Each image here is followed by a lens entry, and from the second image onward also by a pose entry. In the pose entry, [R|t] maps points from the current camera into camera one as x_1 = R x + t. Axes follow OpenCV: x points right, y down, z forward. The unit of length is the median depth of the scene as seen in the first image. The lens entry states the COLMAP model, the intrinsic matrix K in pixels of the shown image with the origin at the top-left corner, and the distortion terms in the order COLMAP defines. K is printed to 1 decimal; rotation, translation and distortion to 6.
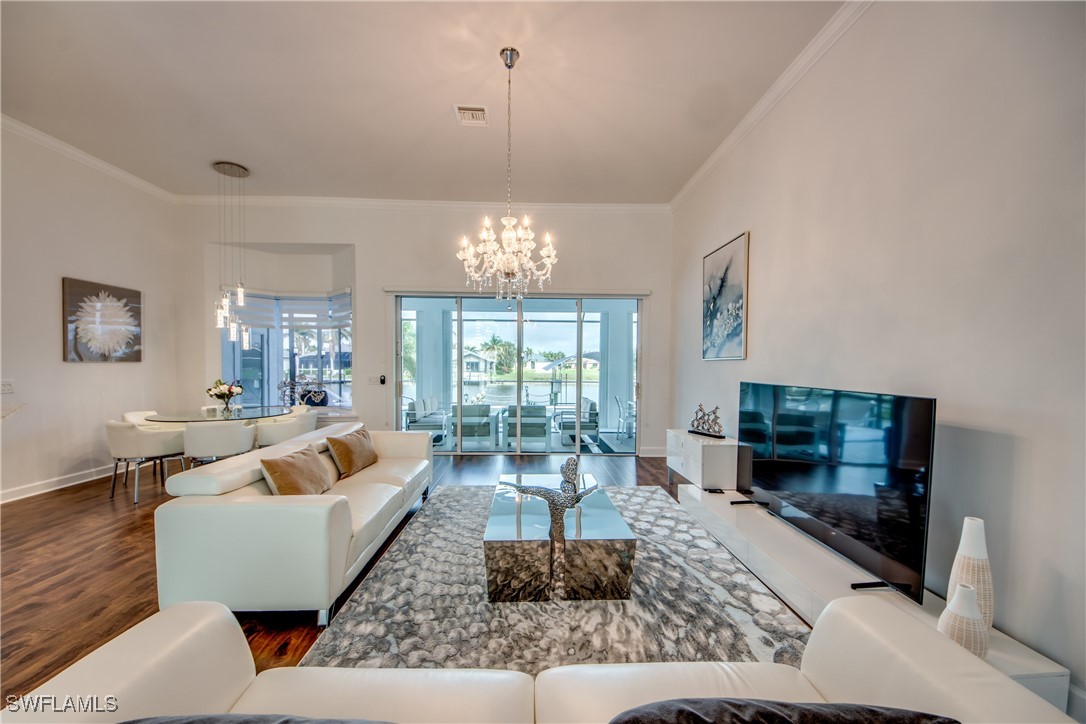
lens RADIAL K [[420.8, 0, 530.9], [0, 420.8, 375.0], [0, 0, 1]] dist [0.003139, -0.004725]
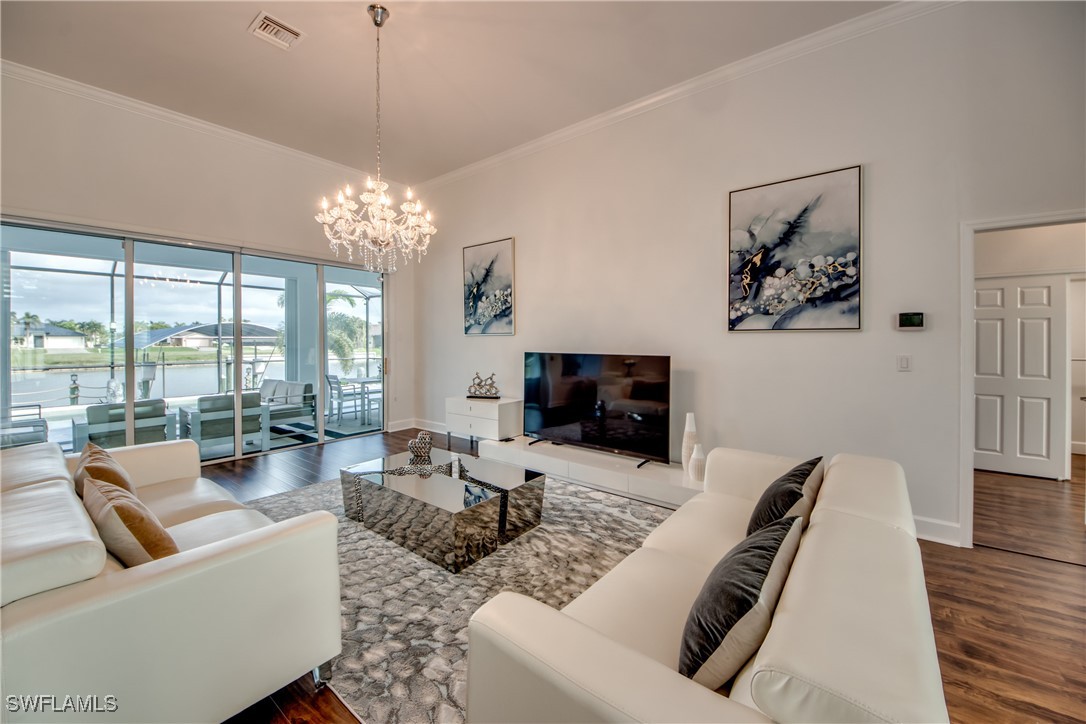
lens RADIAL K [[420.8, 0, 555.7], [0, 420.8, 348.0], [0, 0, 1]] dist [0.003139, -0.004725]
pose [[0.621550, -0.024043, 0.783005, -0.424173], [0.025839, 0.999614, 0.010184, -0.007204], [-0.782948, 0.013902, 0.621932, 0.094775]]
